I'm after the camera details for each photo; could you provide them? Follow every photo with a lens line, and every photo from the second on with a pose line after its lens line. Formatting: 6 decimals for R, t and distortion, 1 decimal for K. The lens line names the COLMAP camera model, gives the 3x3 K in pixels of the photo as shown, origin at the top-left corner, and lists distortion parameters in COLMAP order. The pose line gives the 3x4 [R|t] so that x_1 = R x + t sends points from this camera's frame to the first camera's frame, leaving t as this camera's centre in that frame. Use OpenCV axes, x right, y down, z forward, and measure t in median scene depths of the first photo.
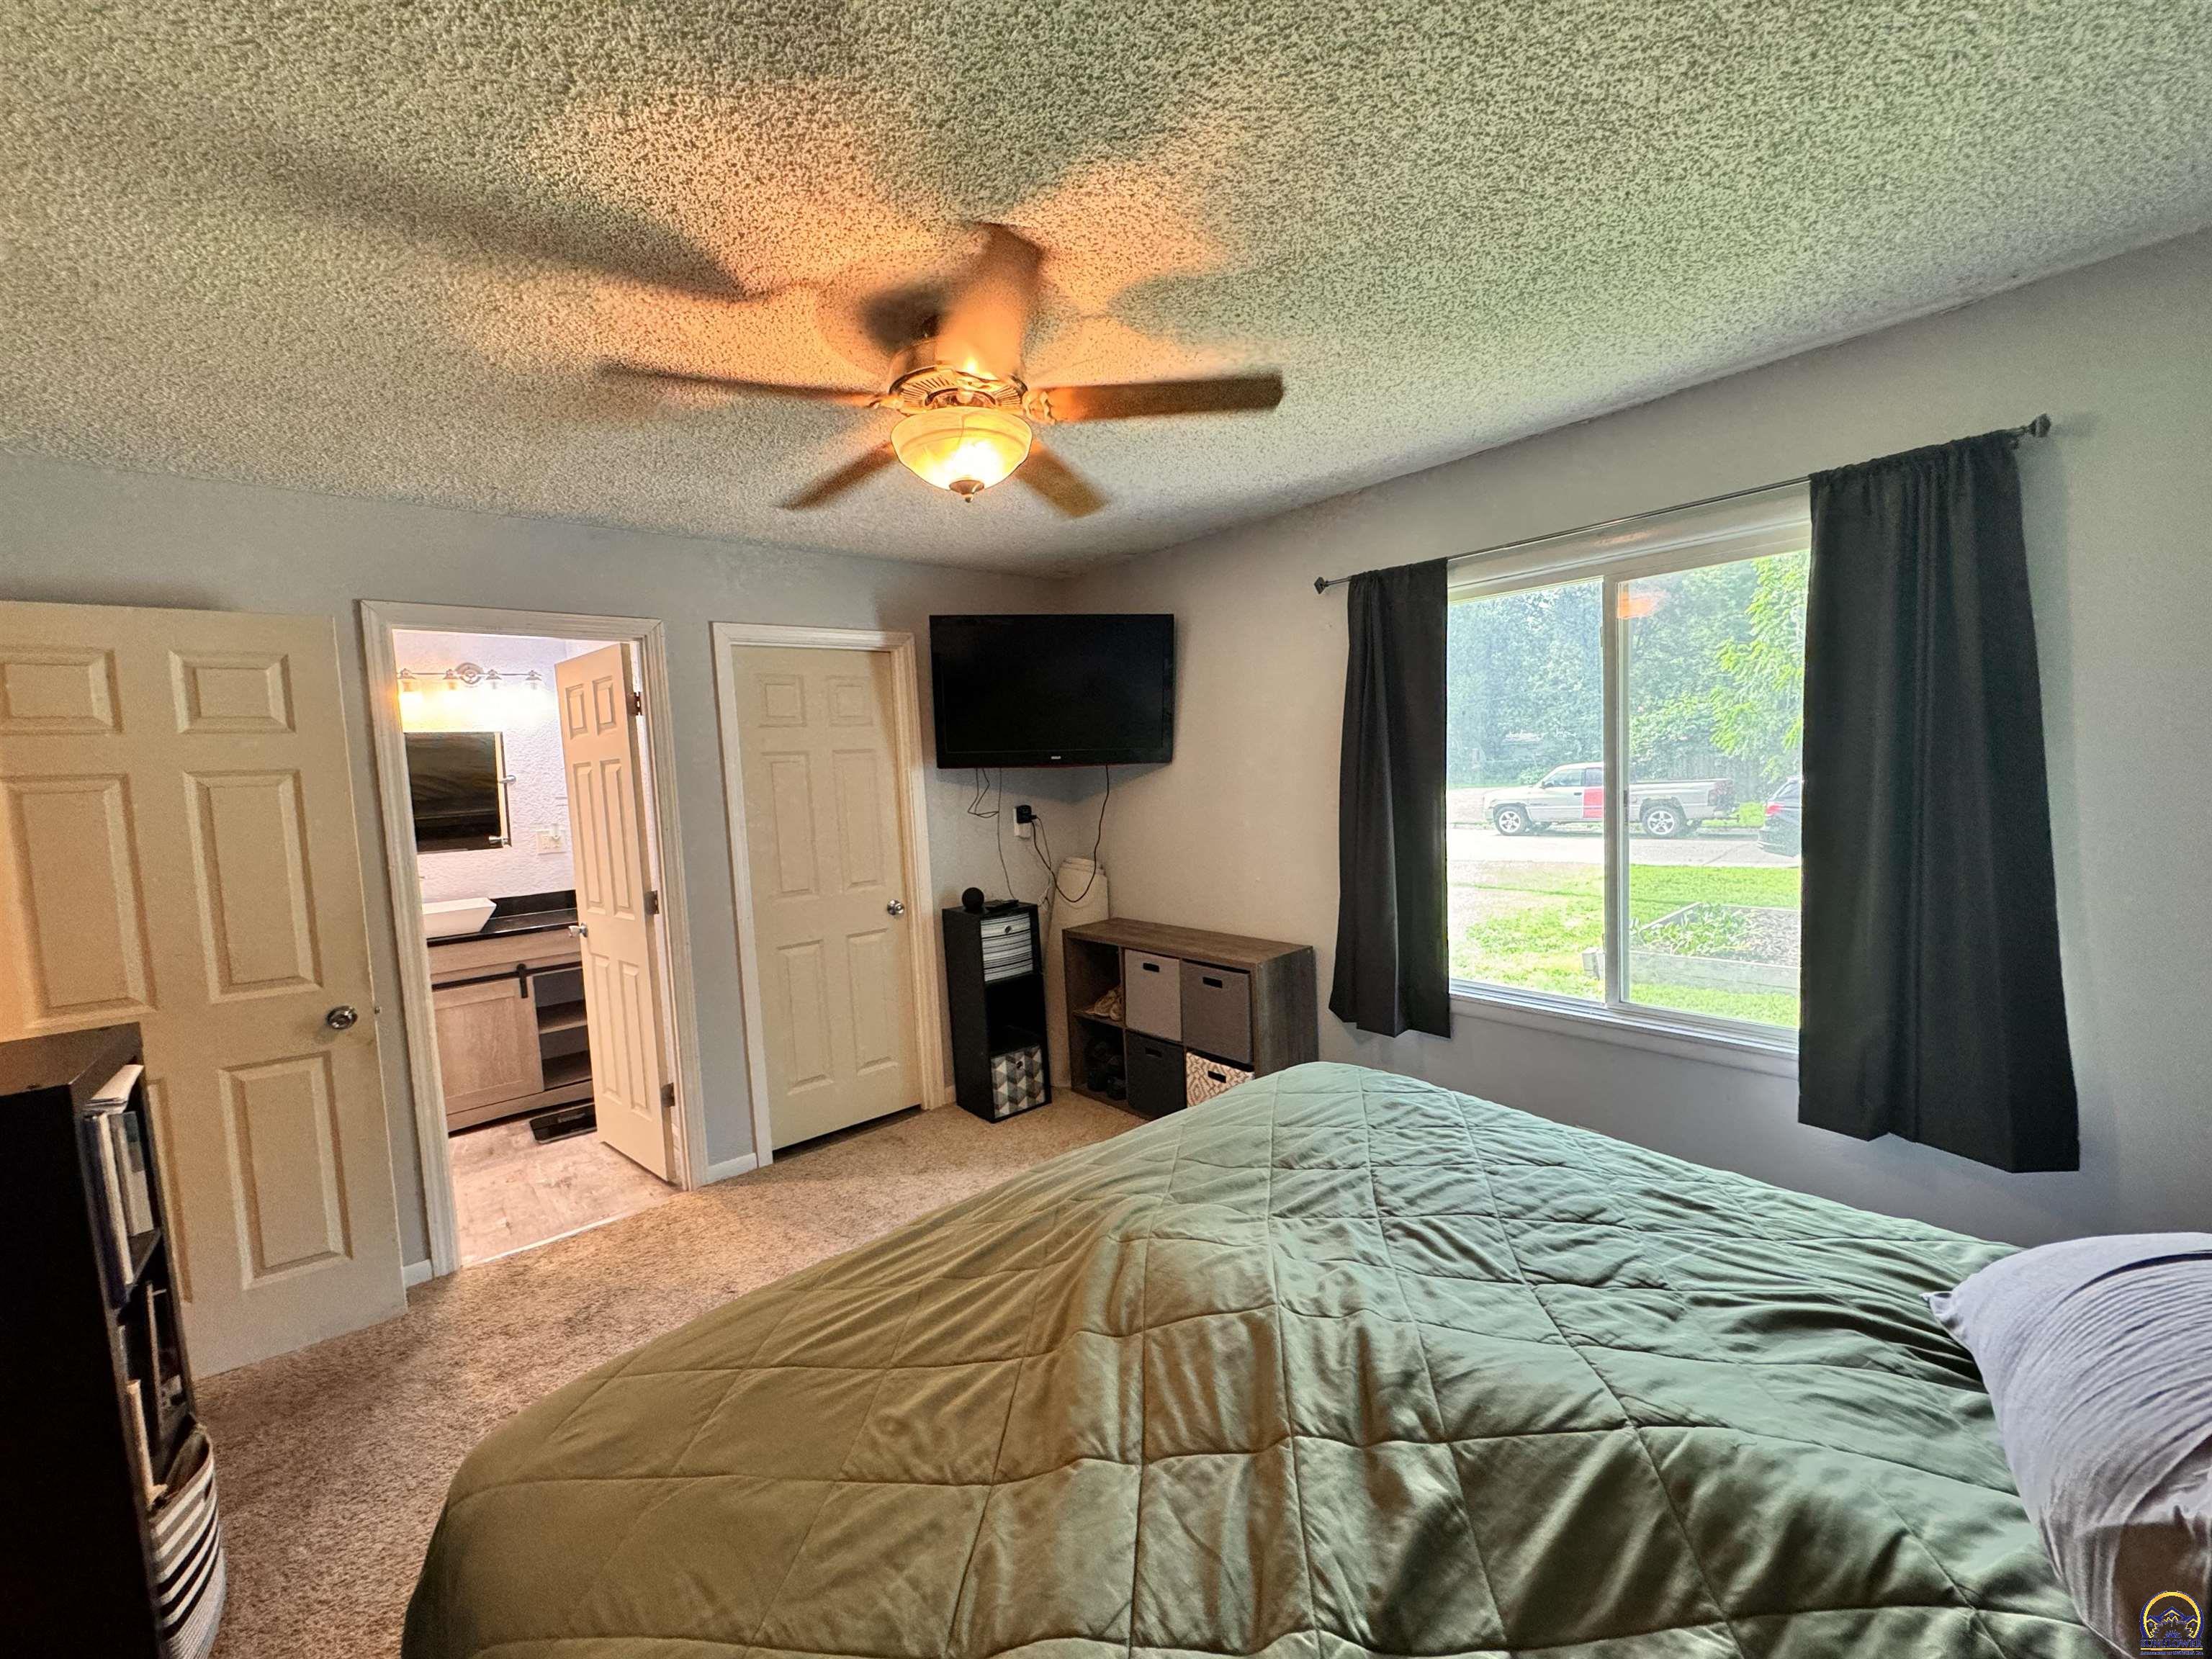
lens RADIAL K [[879.9, 0, 1106.0], [0, 879.9, 829.5], [0, 0, 1]] dist [-0.002760, 0.000066]
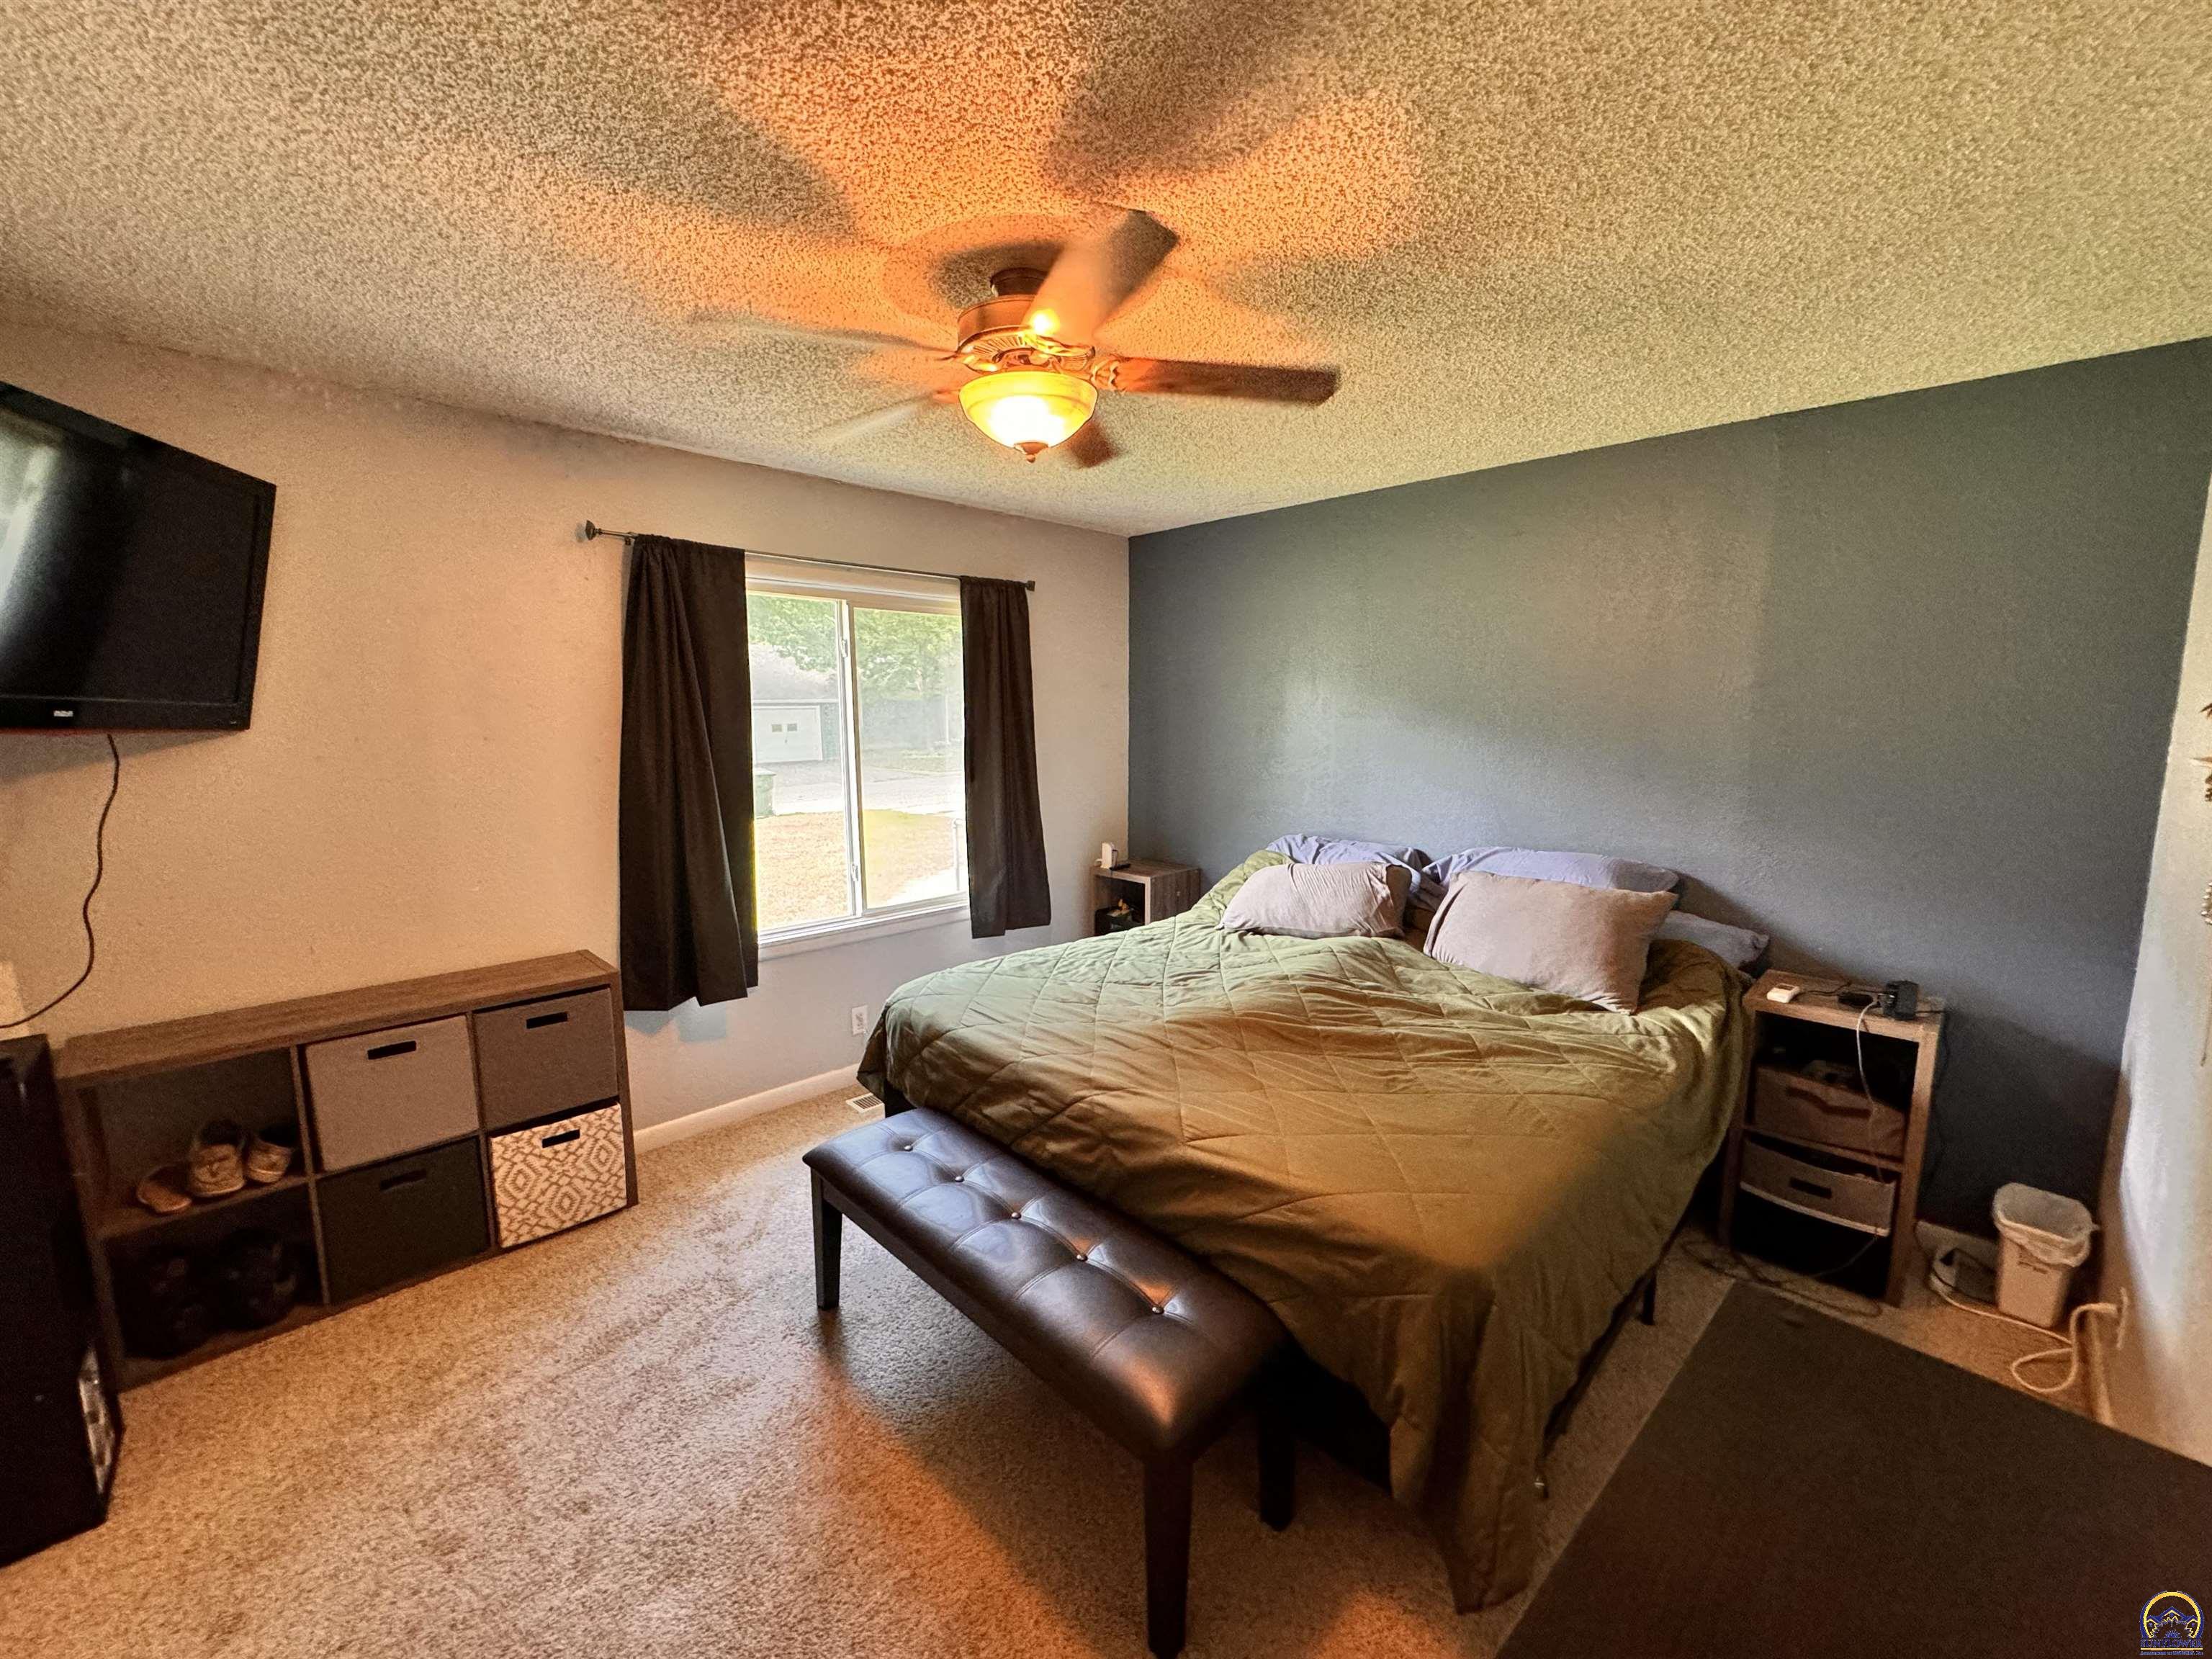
lens RADIAL K [[879.9, 0, 1106.0], [0, 879.9, 829.5], [0, 0, 1]] dist [-0.002760, 0.000066]
pose [[-0.074490, -0.084706, 0.993618, -0.799124], [0.078351, 0.992809, 0.090511, -0.025536], [-0.994139, 0.084593, -0.067318, 0.676088]]
